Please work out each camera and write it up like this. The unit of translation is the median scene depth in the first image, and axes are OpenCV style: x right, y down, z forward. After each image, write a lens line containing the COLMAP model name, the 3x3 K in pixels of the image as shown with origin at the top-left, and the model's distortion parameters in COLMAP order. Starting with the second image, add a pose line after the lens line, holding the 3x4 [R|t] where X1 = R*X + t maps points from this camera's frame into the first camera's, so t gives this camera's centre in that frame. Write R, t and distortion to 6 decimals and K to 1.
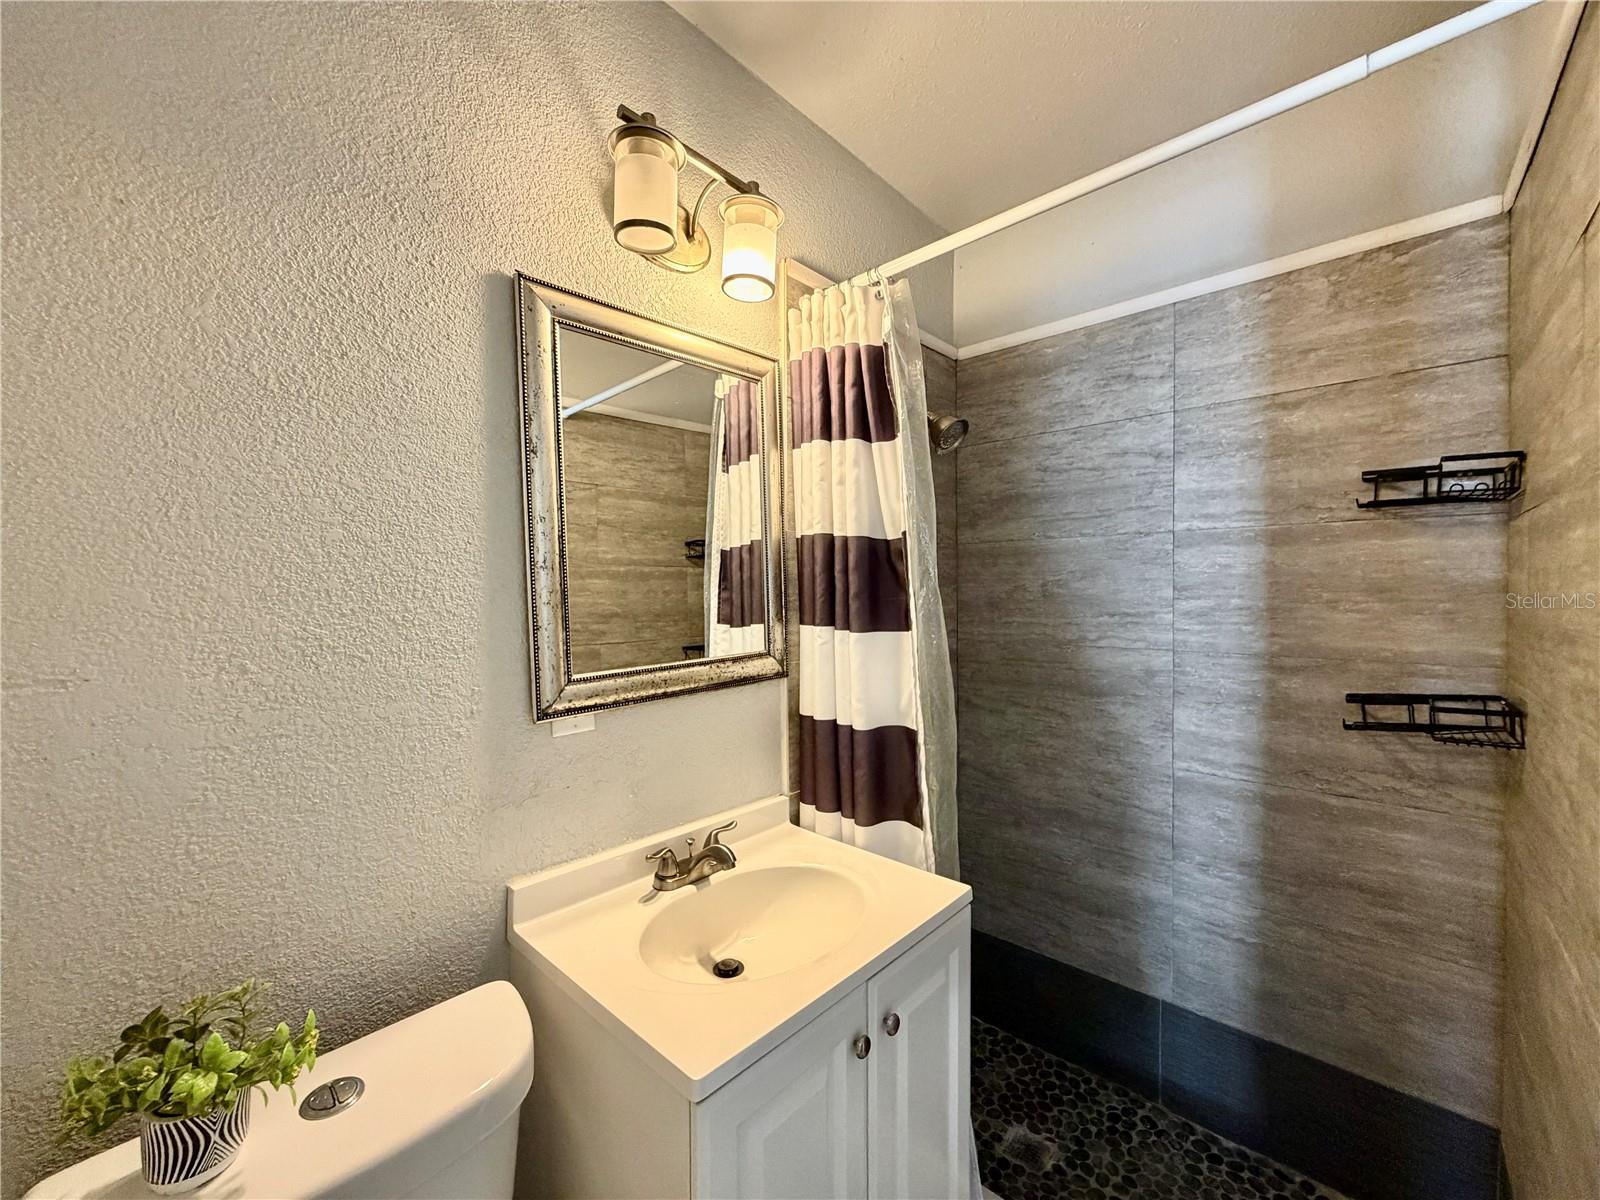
lens RADIAL K [[638.8, 0, 799.1], [0, 638.8, 601.2], [0, 0, 1]] dist [-0.001193, 0.000166]
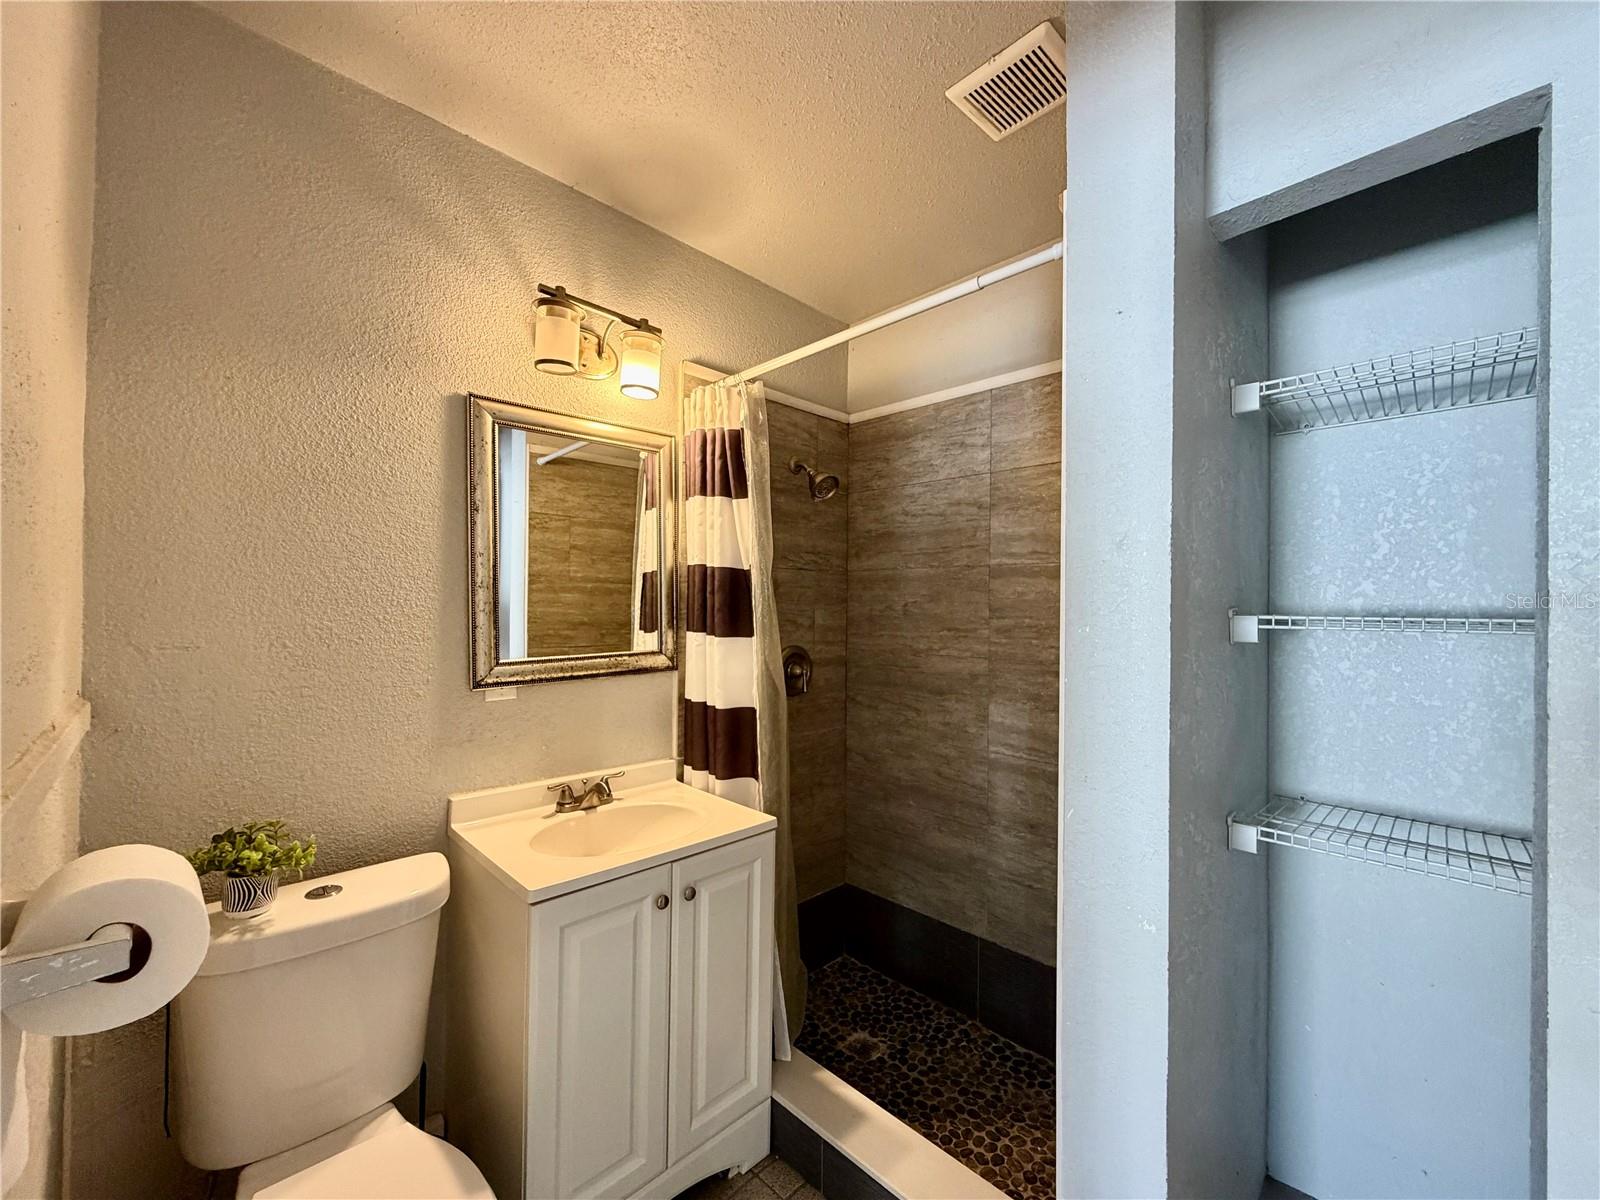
lens RADIAL K [[638.8, 0, 800.2], [0, 638.8, 601.1], [0, 0, 1]] dist [-0.001193, 0.000166]
pose [[0.998947, 0.019412, -0.041568, 0.299633], [-0.020469, 0.999474, -0.025162, 0.002345], [0.041058, 0.025987, 0.998819, -0.338991]]
